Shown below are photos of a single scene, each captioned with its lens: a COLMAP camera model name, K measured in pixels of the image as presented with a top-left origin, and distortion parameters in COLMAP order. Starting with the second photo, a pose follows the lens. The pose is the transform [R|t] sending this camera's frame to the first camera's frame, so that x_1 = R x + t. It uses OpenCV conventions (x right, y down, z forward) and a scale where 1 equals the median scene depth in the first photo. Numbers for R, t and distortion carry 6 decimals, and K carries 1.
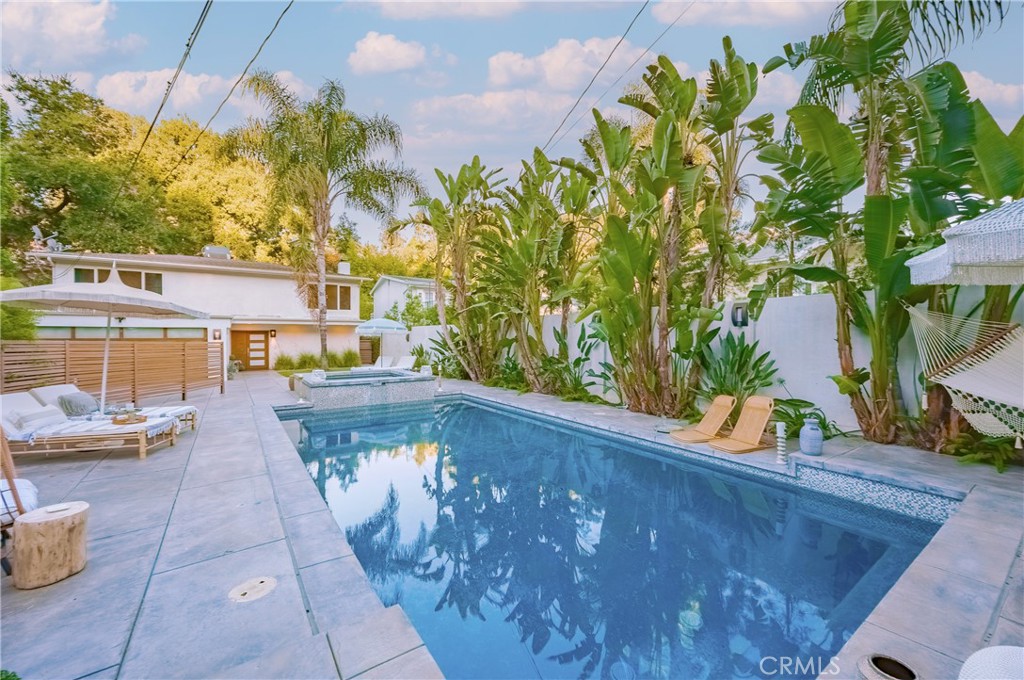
lens RADIAL K [[408.3, 0, 515.8], [0, 408.3, 341.9], [0, 0, 1]] dist [-0.000294, 0.000202]
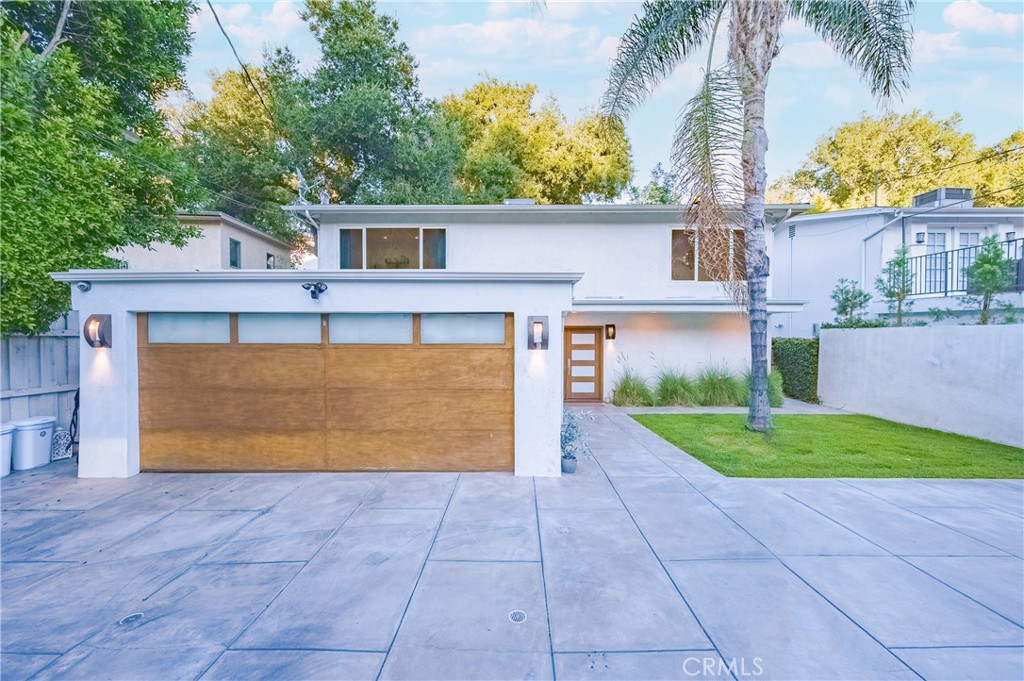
lens RADIAL K [[408.3, 0, 514.0], [0, 408.3, 340.8], [0, 0, 1]] dist [-0.000294, 0.000202]
pose [[0.814922, 0.005733, -0.579542, -0.400536], [-0.007045, 0.999975, -0.000015, -0.008284], [0.579528, 0.004095, 0.814942, 0.519435]]
